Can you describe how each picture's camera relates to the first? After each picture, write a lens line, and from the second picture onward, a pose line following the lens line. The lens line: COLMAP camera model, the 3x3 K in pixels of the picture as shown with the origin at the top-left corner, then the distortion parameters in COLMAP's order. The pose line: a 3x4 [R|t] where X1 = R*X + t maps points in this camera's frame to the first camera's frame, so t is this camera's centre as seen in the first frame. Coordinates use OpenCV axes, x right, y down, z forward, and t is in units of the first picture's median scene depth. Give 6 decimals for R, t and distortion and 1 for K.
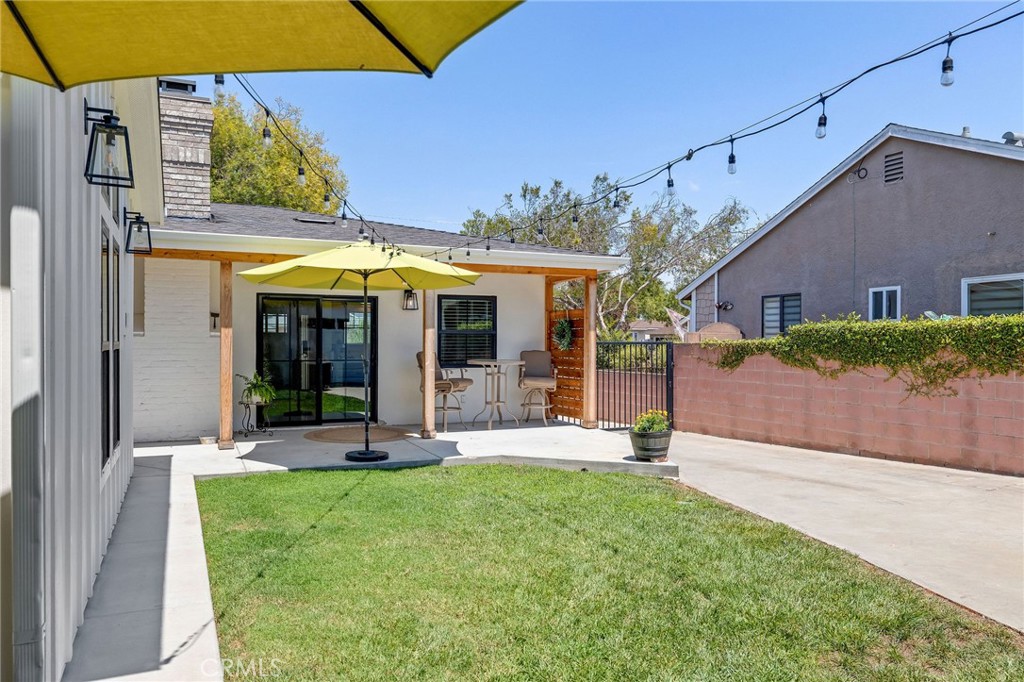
lens RADIAL K [[652.4, 0, 513.0], [0, 652.4, 345.1], [0, 0, 1]] dist [-0.009102, -0.001800]
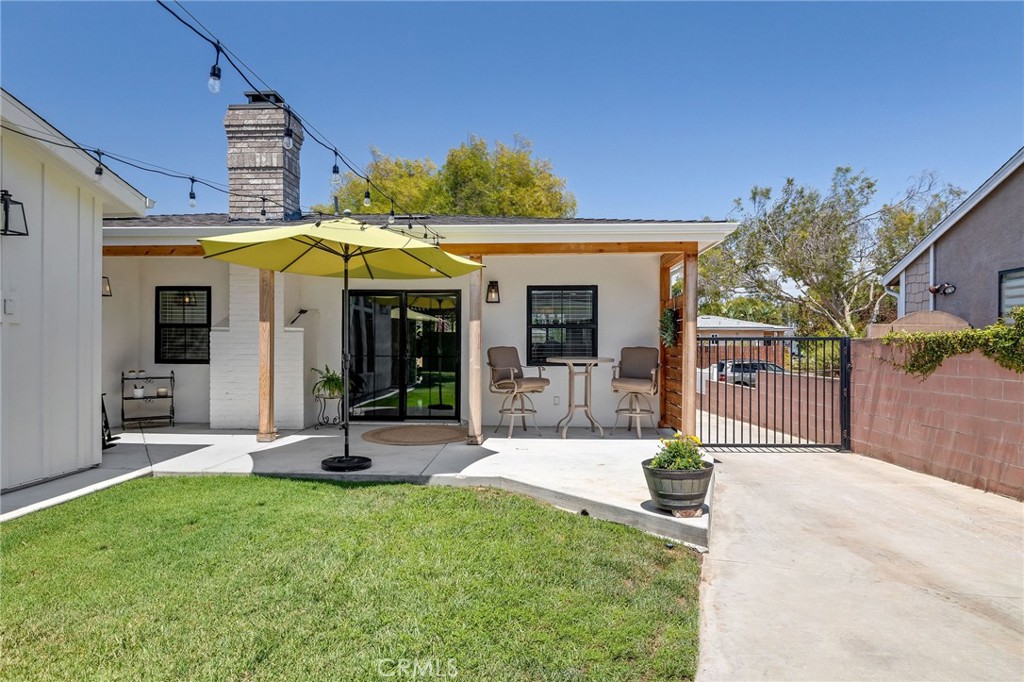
lens RADIAL K [[553.1, 0, 510.0], [0, 553.1, 346.4], [0, 0, 1]] dist [-0.003571, 0.001819]
pose [[0.902285, 0.000886, -0.431139, 0.199905], [-0.001510, 0.999998, -0.001106, 0.008821], [0.431138, 0.001650, 0.902285, 0.290710]]
